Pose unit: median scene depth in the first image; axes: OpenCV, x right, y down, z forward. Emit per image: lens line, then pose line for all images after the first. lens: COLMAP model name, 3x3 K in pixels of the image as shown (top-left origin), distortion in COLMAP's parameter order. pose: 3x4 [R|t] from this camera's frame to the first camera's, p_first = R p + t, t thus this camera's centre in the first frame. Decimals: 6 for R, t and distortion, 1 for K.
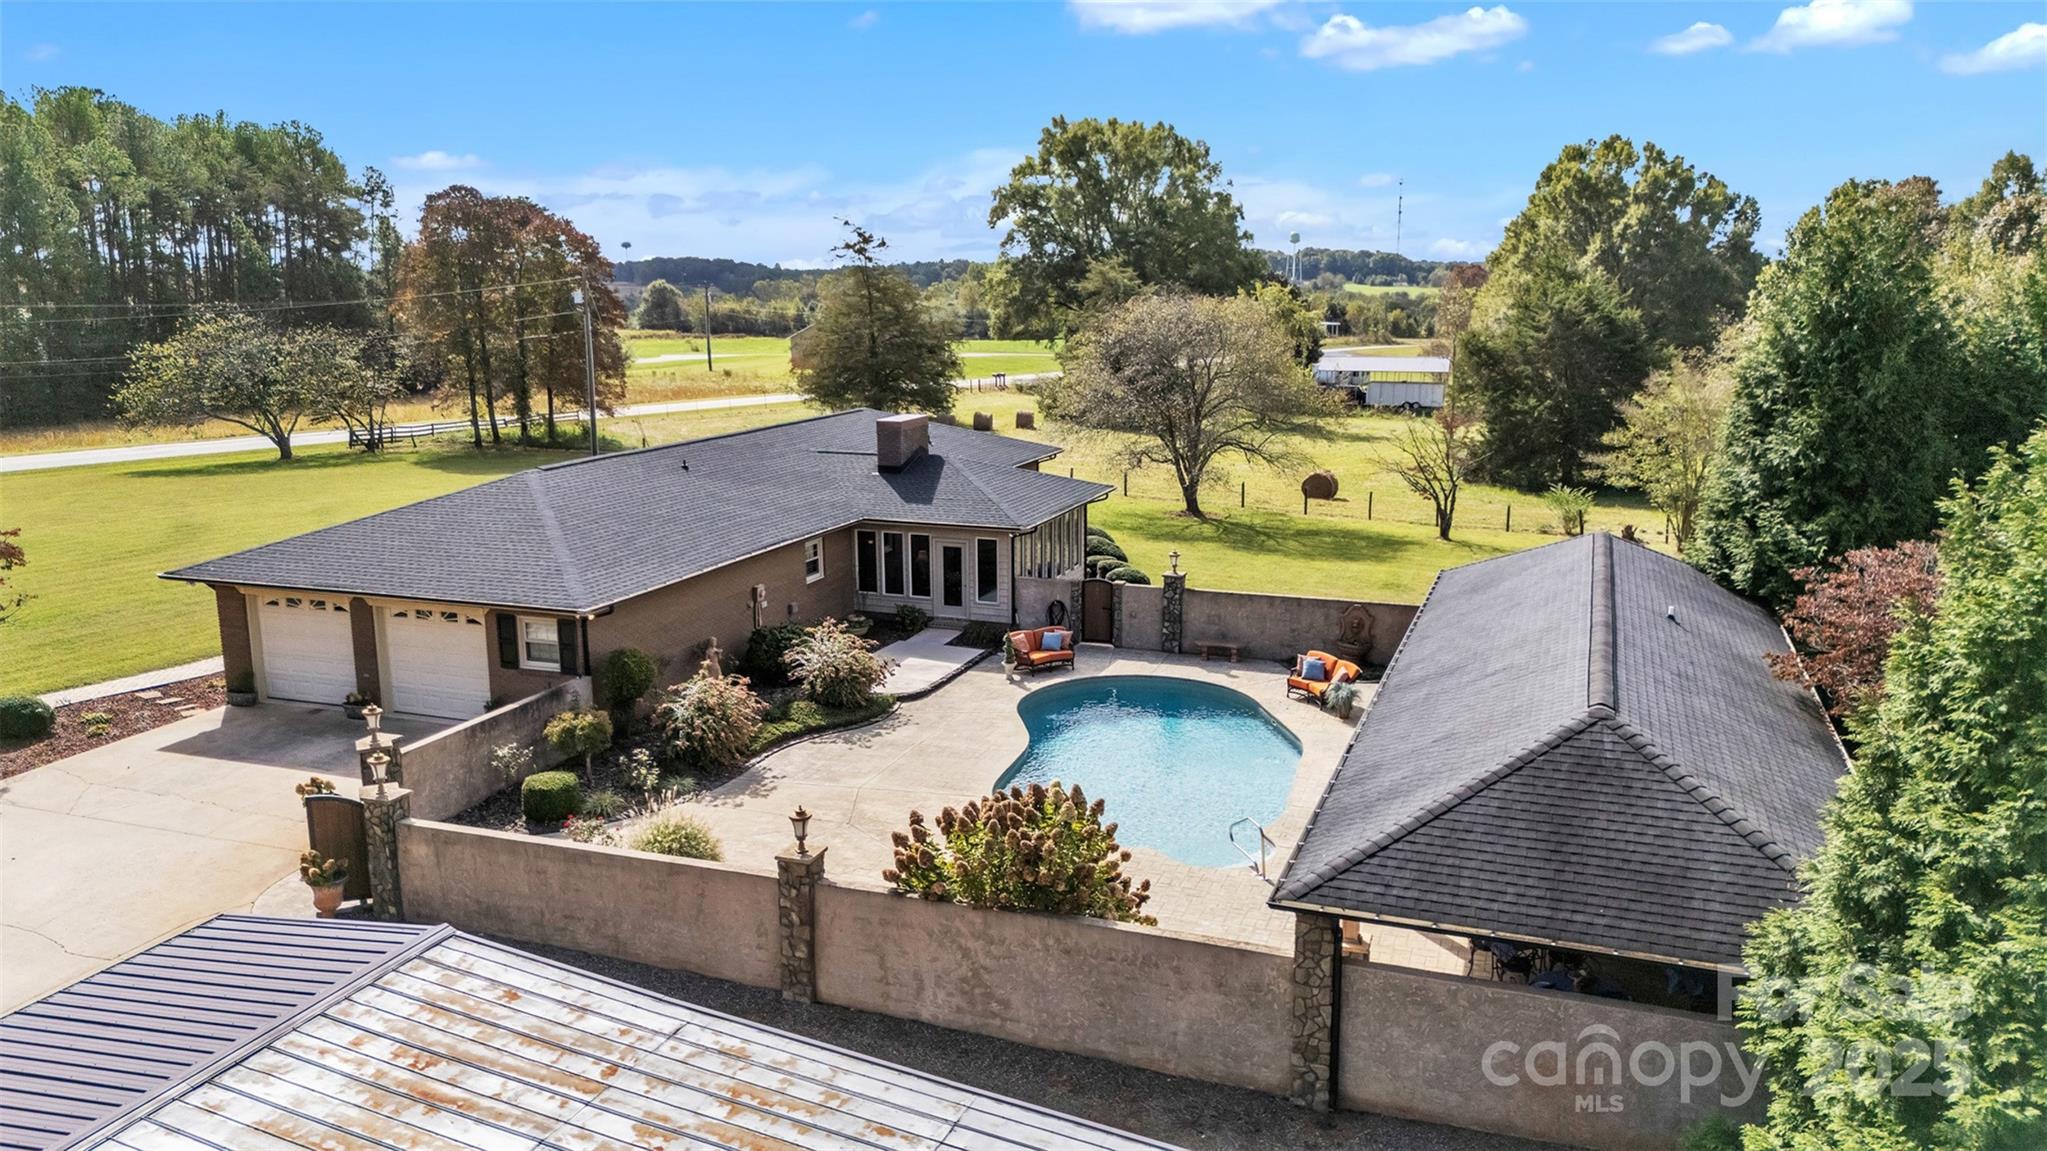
lens RADIAL K [[1481.5, 0, 1021.3], [0, 1481.5, 600.3], [0, 0, 1]] dist [0.076343, -0.080568]
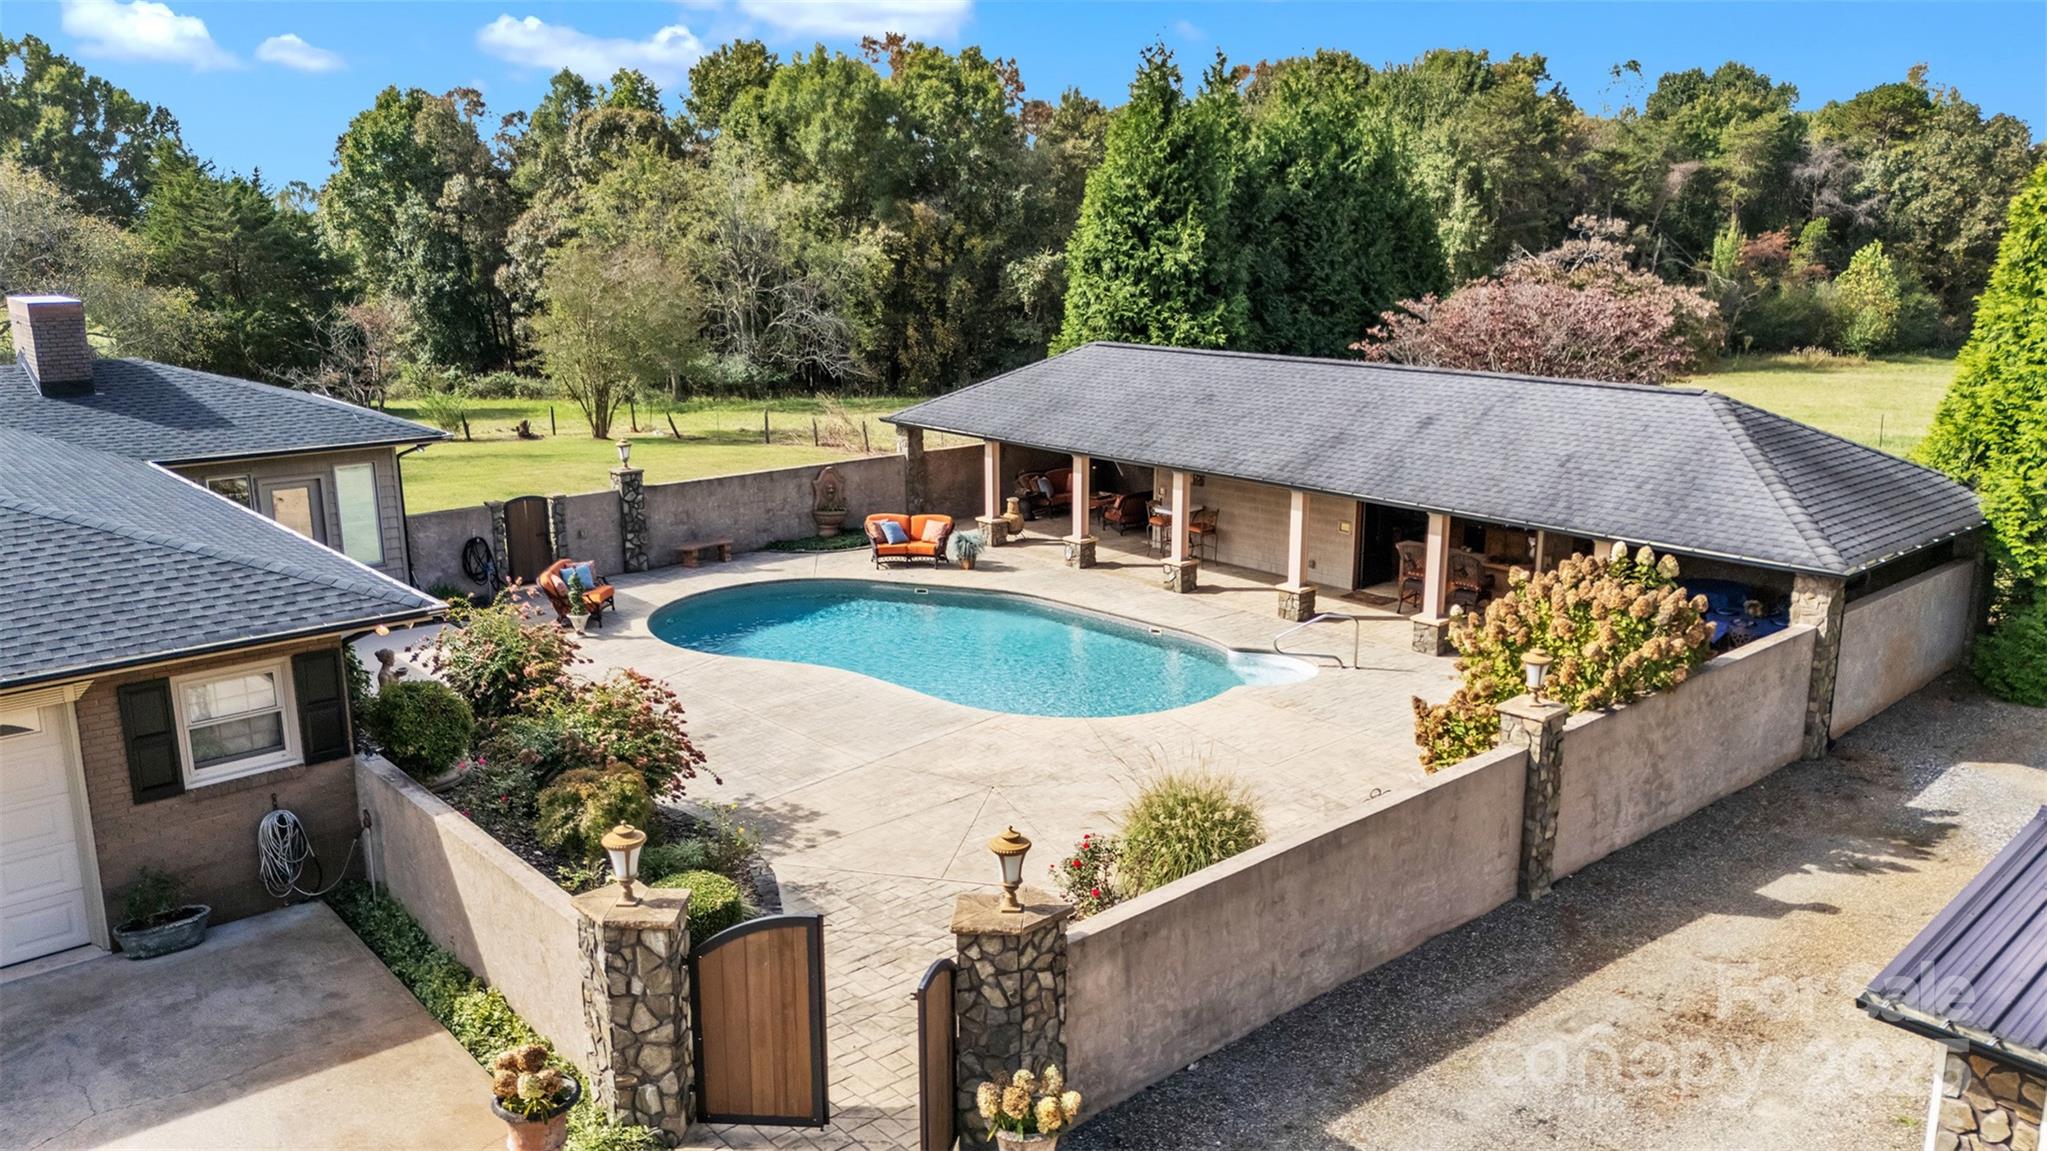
lens RADIAL K [[1489.8, 0, 1034.6], [0, 1489.8, 601.8], [0, 0, 1]] dist [0.081465, -0.073184]
pose [[0.469103, -0.217507, 0.855940, -0.600561], [0.190990, 0.971247, 0.142135, -0.026859], [-0.862244, 0.096800, 0.497157, 0.545160]]
